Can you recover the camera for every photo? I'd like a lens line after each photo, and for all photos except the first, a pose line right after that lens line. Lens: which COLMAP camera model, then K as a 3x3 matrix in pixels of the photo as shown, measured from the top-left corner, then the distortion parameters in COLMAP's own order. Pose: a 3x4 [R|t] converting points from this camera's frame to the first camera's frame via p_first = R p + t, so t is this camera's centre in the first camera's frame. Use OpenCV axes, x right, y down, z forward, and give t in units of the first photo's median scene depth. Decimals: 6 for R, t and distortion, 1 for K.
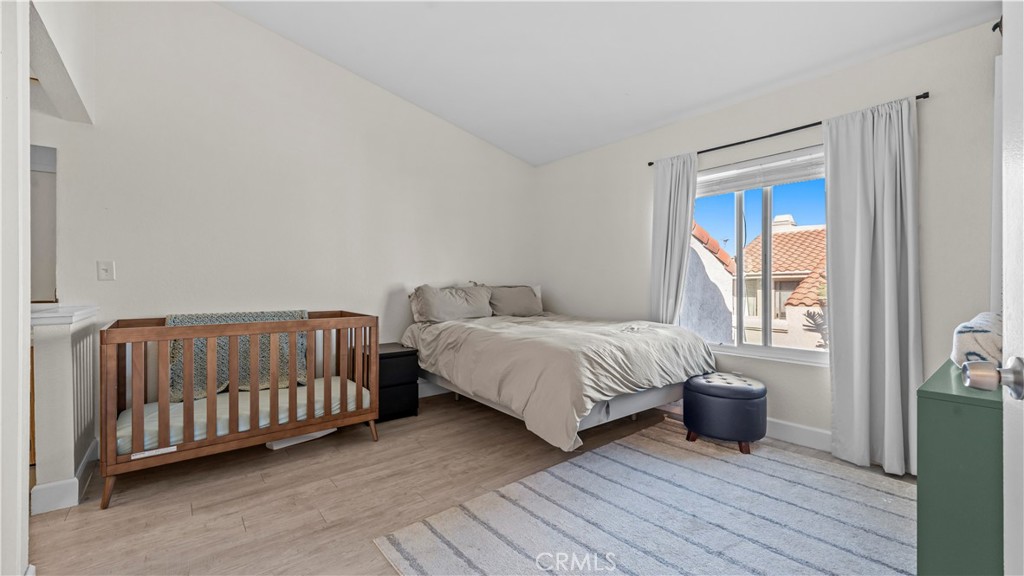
lens RADIAL K [[420.0, 0, 511.8], [0, 420.0, 282.4], [0, 0, 1]] dist [0.000214, -0.000144]
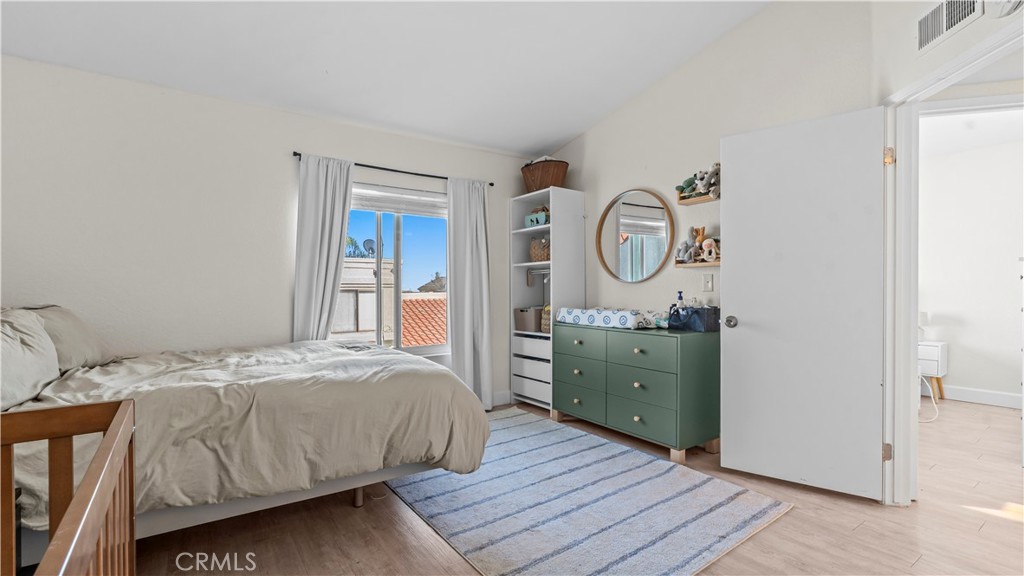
lens RADIAL K [[449.2, 0, 510.2], [0, 449.2, 297.7], [0, 0, 1]] dist [0.000122, -0.000031]
pose [[0.067301, -0.013191, 0.997646, -0.645378], [0.006799, 0.999895, 0.012763, -0.004513], [-0.997710, 0.005924, 0.067384, 0.619087]]
